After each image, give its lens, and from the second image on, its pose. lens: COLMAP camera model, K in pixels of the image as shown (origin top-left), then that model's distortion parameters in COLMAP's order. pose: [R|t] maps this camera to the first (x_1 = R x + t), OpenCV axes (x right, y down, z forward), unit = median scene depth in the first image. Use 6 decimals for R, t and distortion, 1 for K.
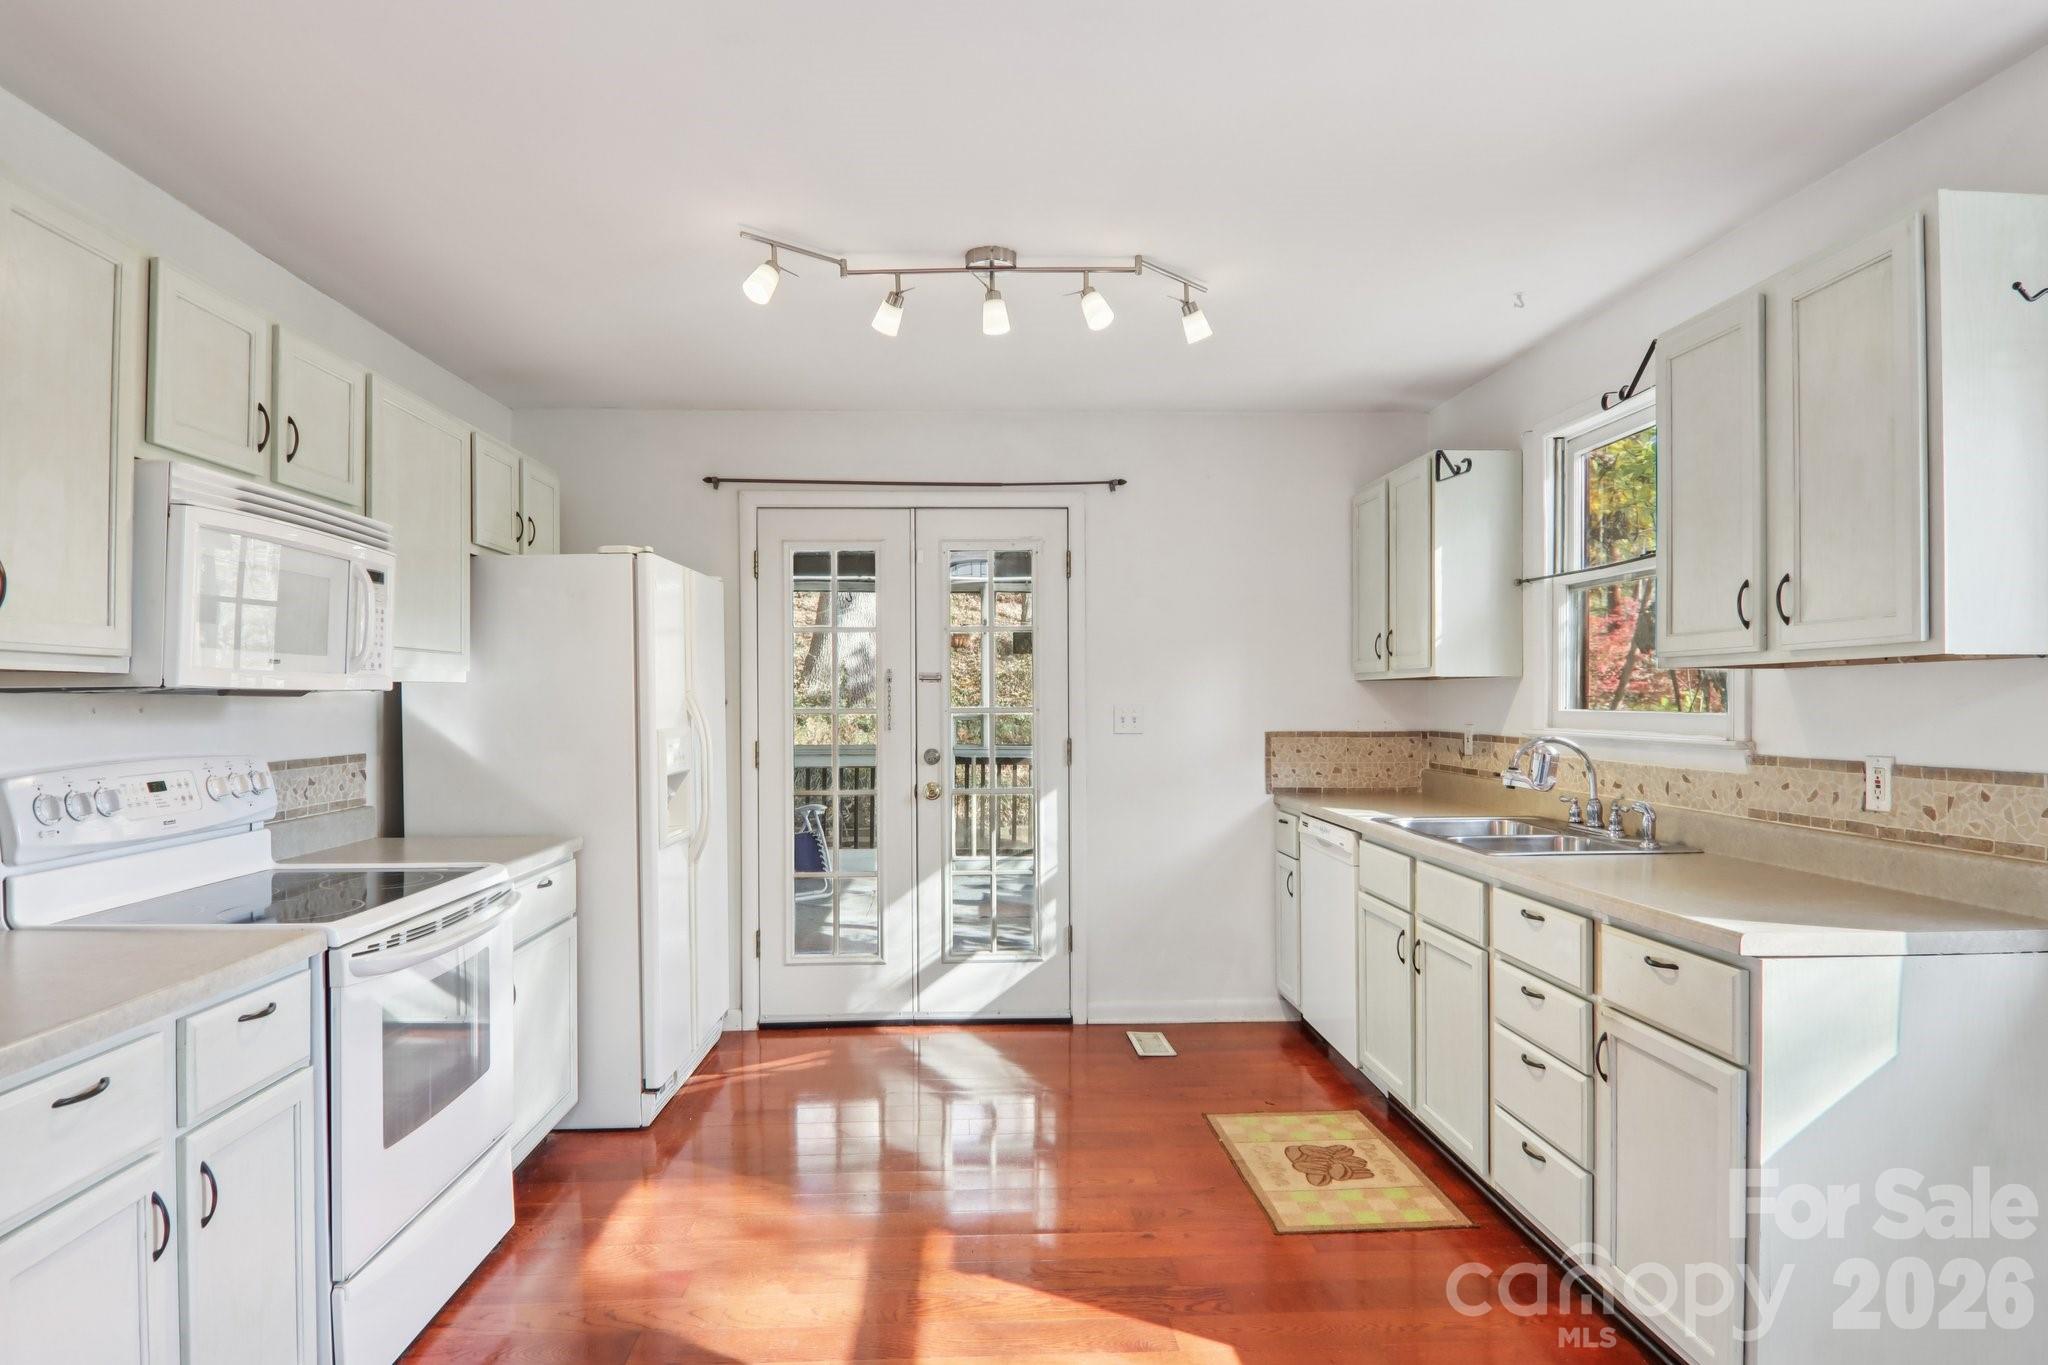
lens RADIAL K [[1150.3, 0, 1017.1], [0, 1150.3, 705.2], [0, 0, 1]] dist [0.005924, -0.024686]
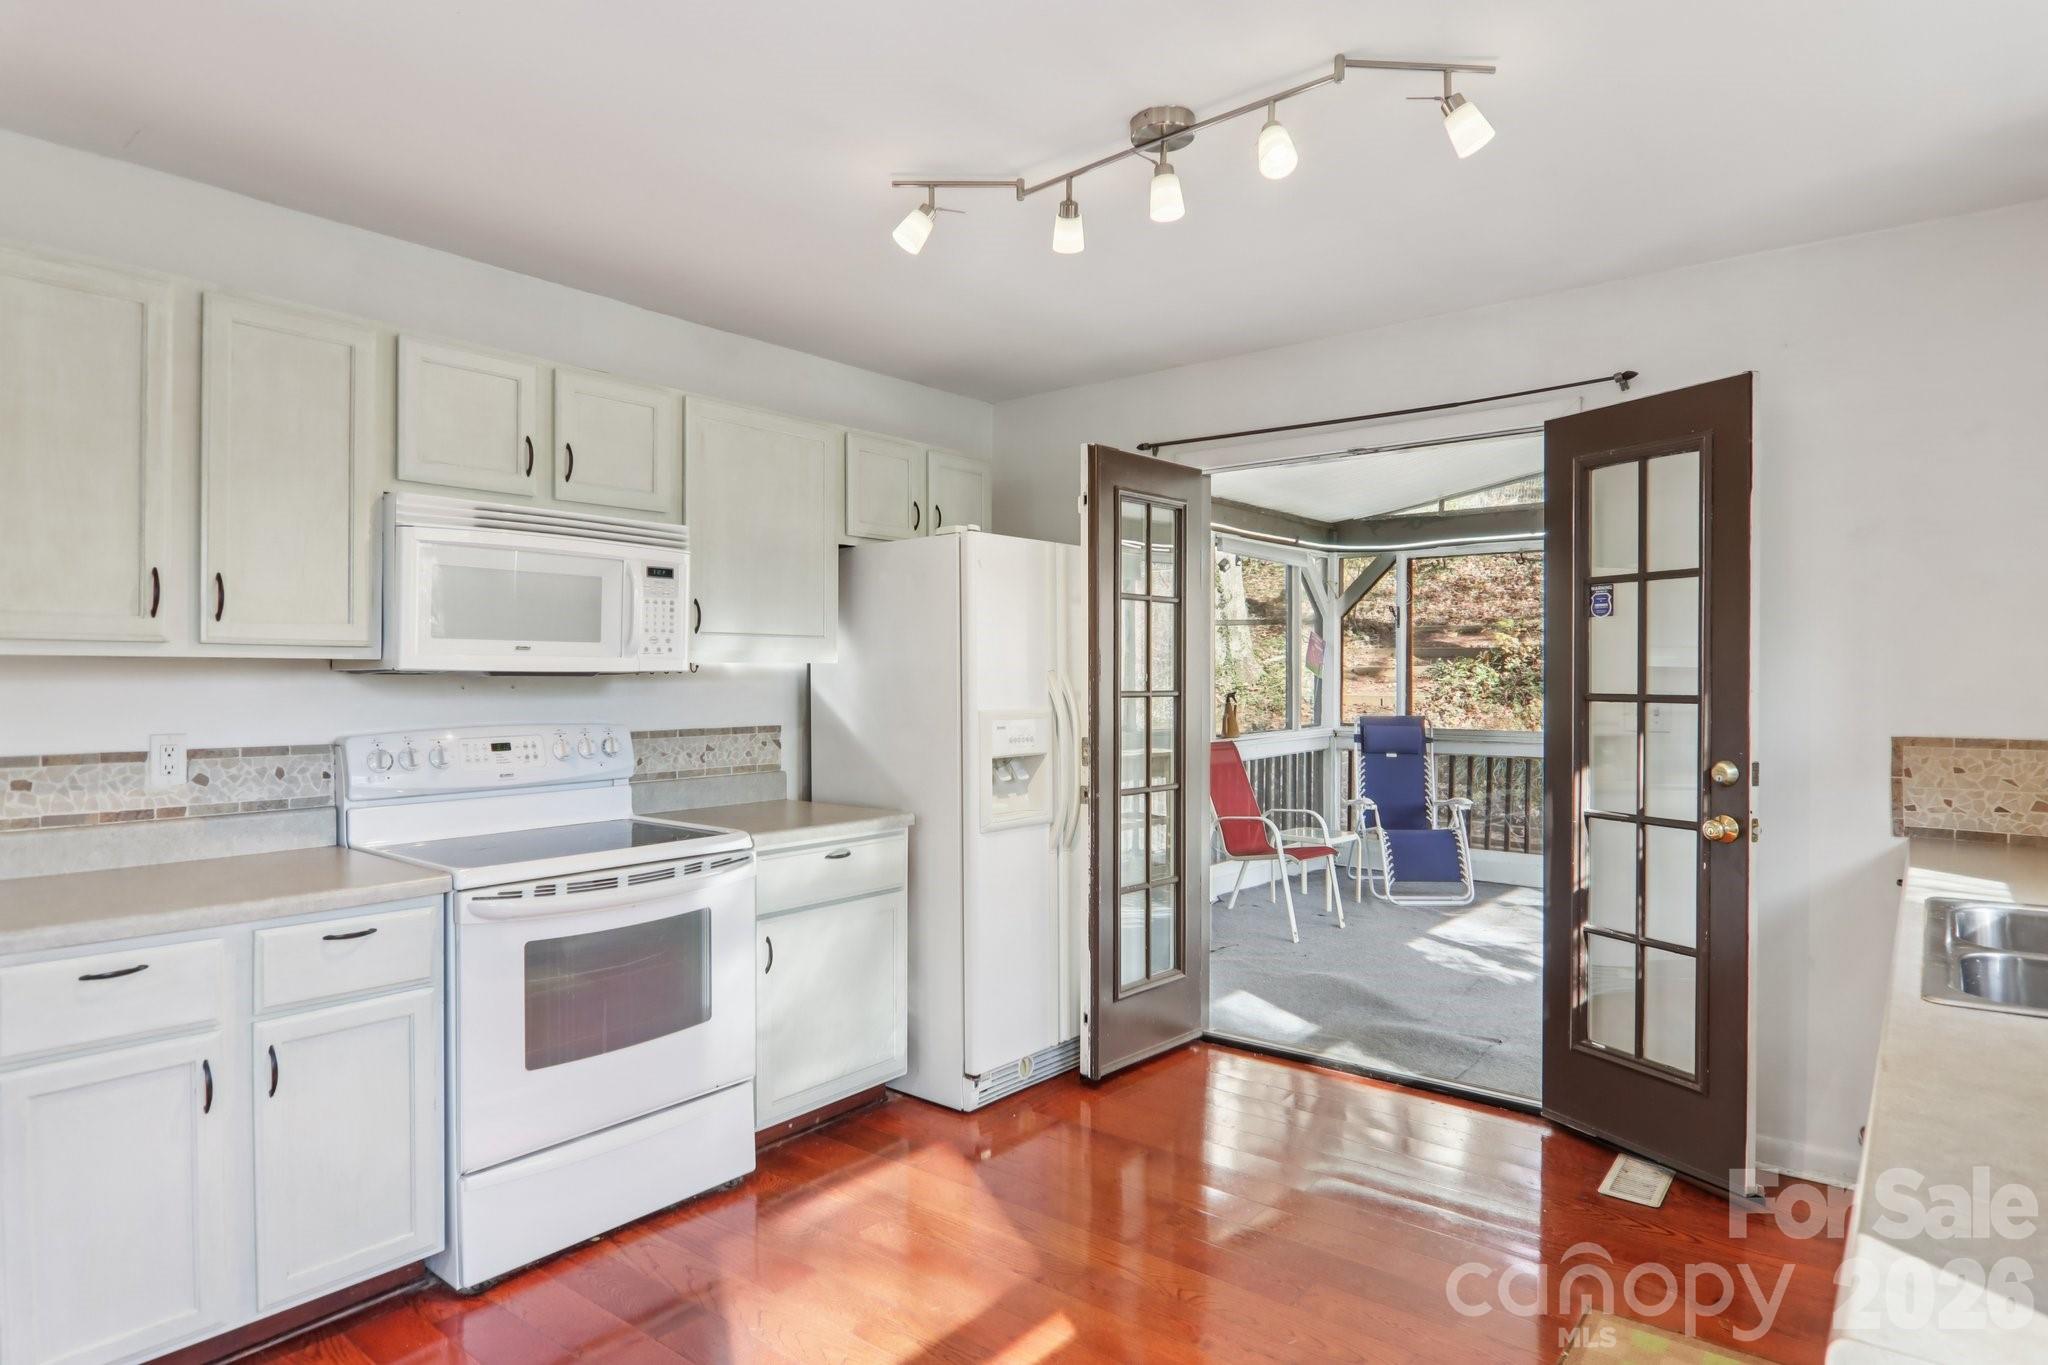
lens RADIAL K [[1149.5, 0, 1024.0], [0, 1149.5, 682.5], [0, 0, 1]] dist [0.003000, -0.020272]
pose [[0.745755, 0.008567, -0.666165, 0.415969], [-0.007200, 0.999963, 0.004799, -0.008704], [0.666181, 0.001218, 0.745789, 0.334448]]
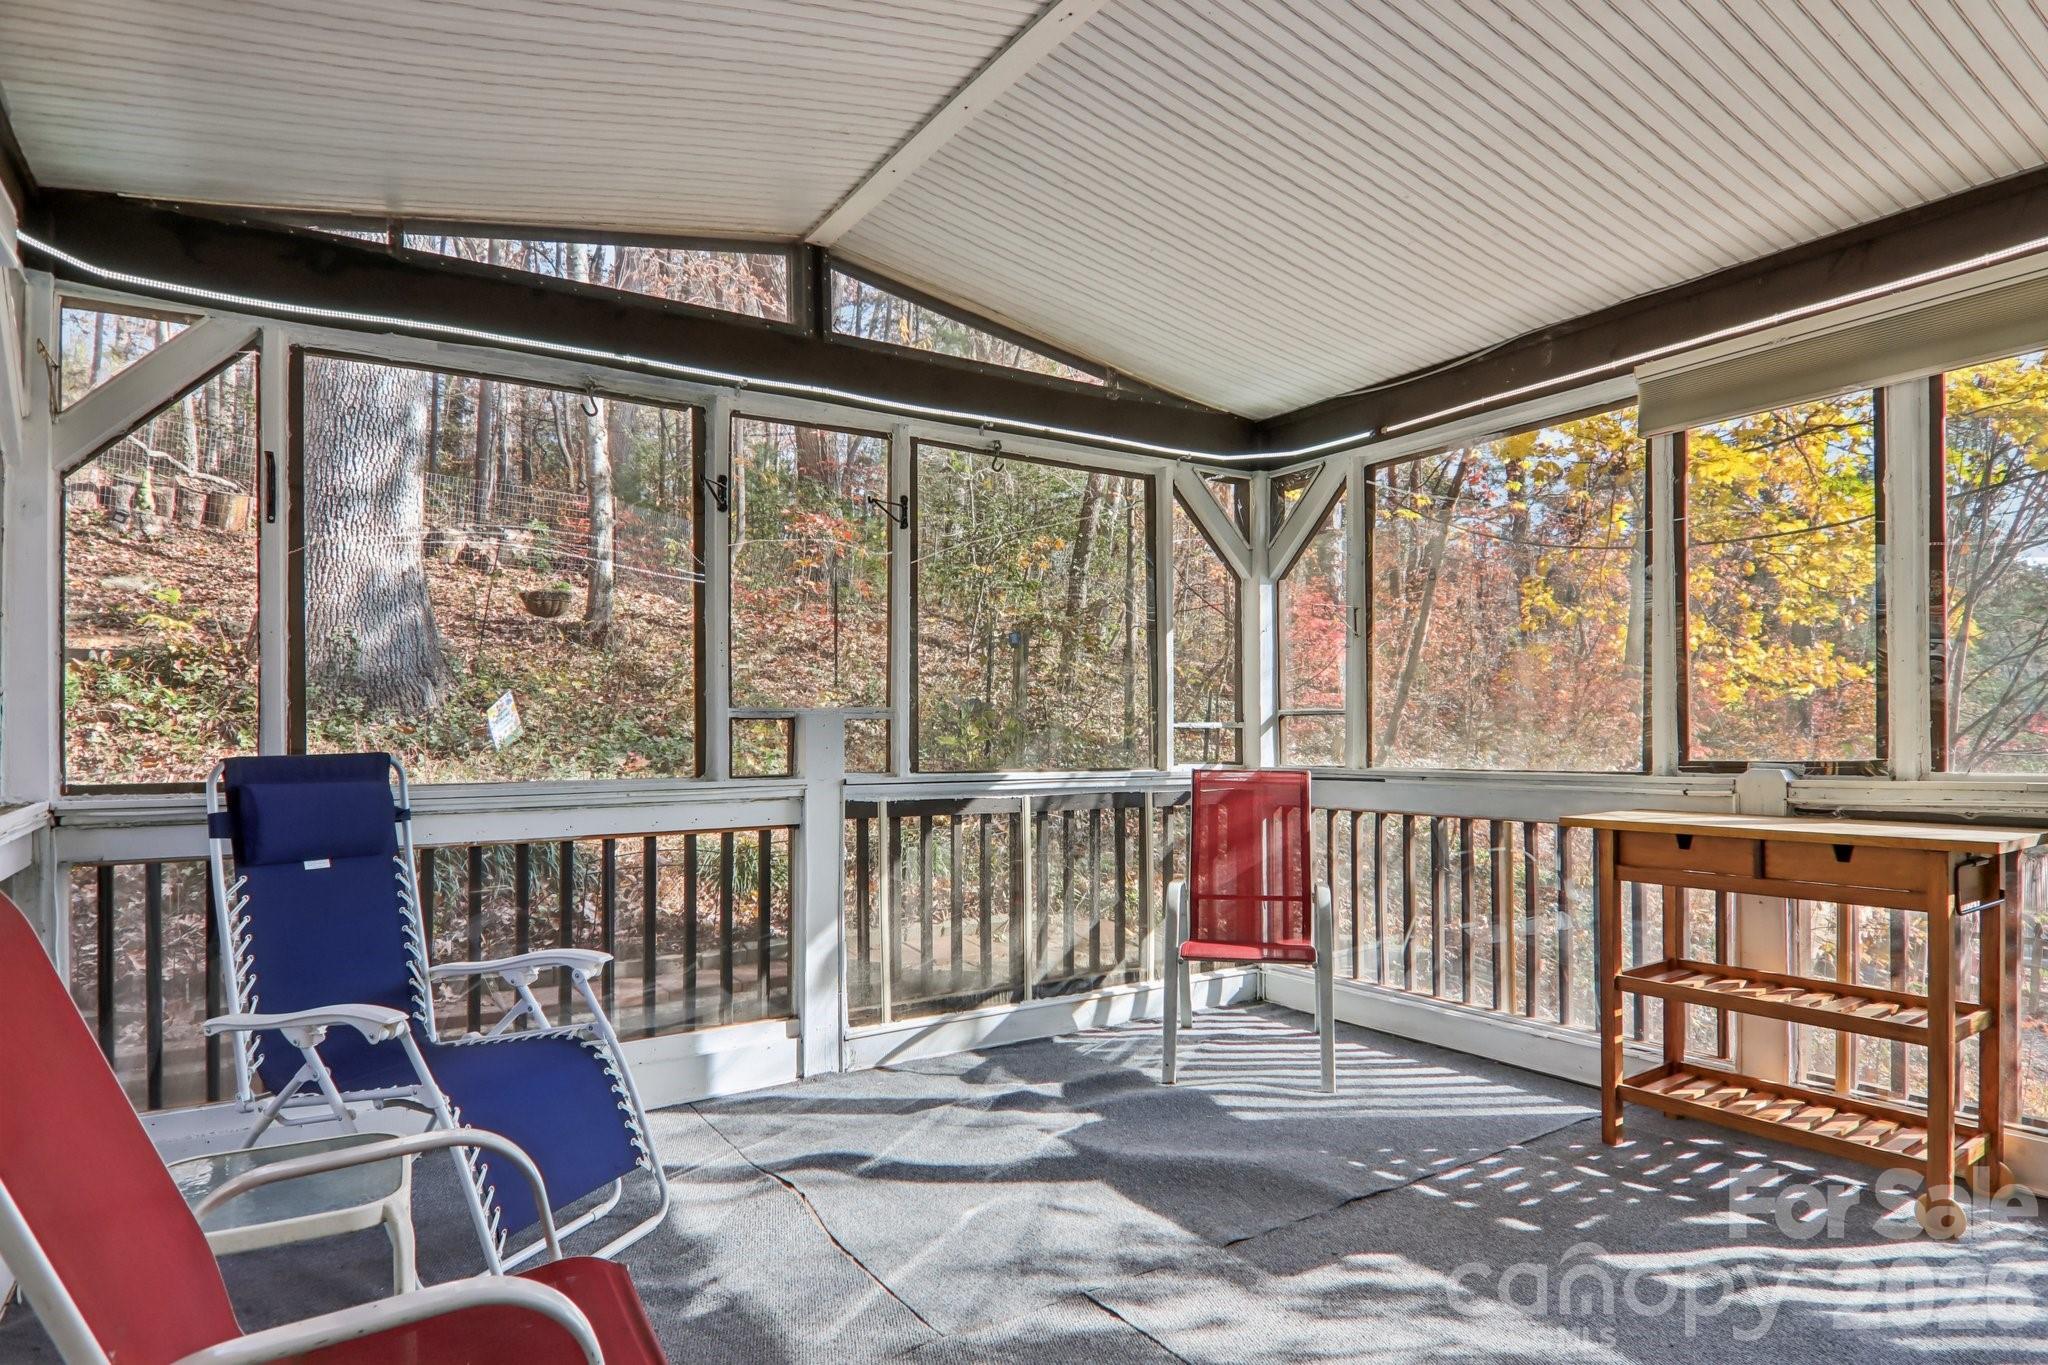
lens RADIAL K [[1147.2, 0, 1009.8], [0, 1147.2, 743.4], [0, 0, 1]] dist [0.004855, -0.017808]
pose [[0.866141, -0.008348, 0.499730, -0.611531], [0.007612, 0.999965, 0.003510, 0.060856], [-0.499742, 0.000764, 0.866174, 1.657727]]
